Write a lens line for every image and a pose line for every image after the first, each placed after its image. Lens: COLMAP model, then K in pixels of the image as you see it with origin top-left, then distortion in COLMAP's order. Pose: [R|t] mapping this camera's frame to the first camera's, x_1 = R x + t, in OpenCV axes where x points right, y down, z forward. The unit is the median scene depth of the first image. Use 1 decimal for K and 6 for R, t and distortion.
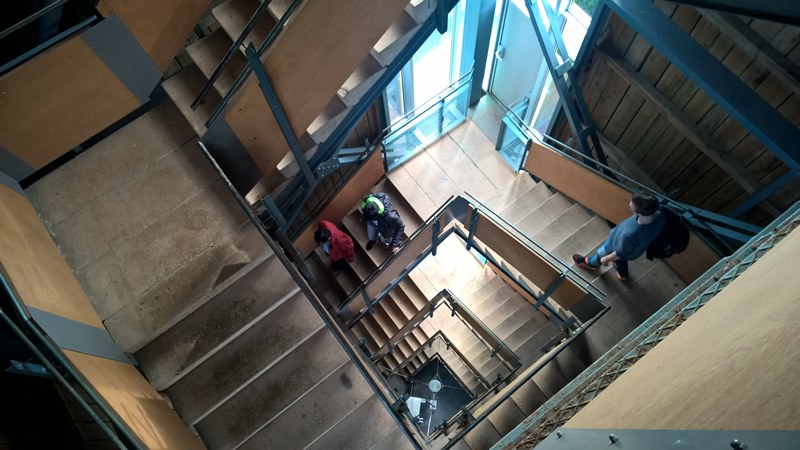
lens RADIAL K [[604.4, 0, 396.0], [0, 604.4, 226.3], [0, 0, 1]] dist [0.080258, -0.075464]
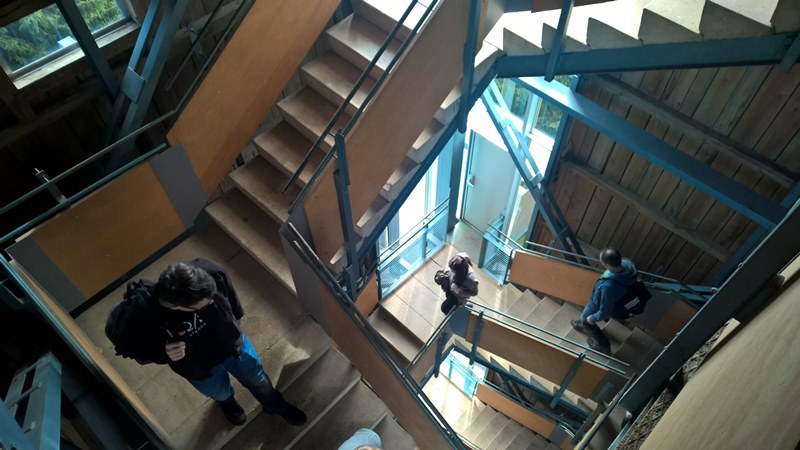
lens RADIAL K [[607.8, 0, 400.0], [0, 607.8, 225.0], [0, 0, 1]] dist [0.052246, -0.003070]
pose [[0.986781, -0.103330, 0.124841, -0.138908], [0.133991, 0.953527, -0.269877, 0.103021], [-0.091153, 0.283037, 0.954768, -0.045014]]
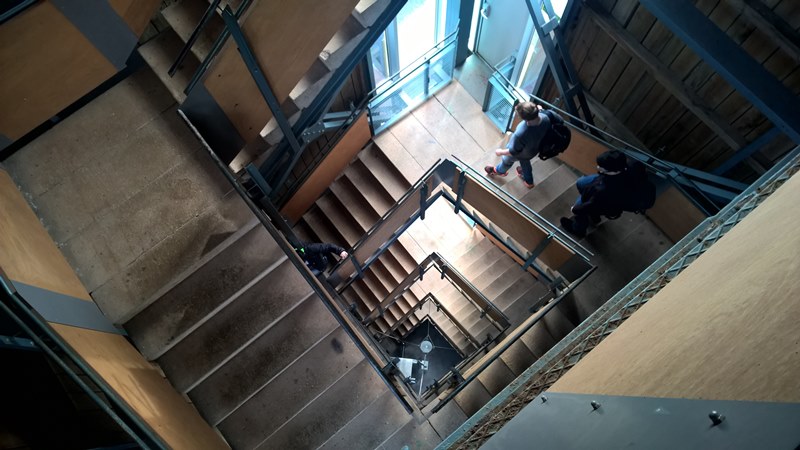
lens RADIAL K [[604.4, 0, 396.0], [0, 604.4, 226.3], [0, 0, 1]] dist [0.080258, -0.075464]
pose [[0.999580, -0.023064, 0.017534, 0.002078], [0.021974, 0.997958, 0.059977, -0.001699], [-0.018881, -0.059567, 0.998046, 0.002705]]
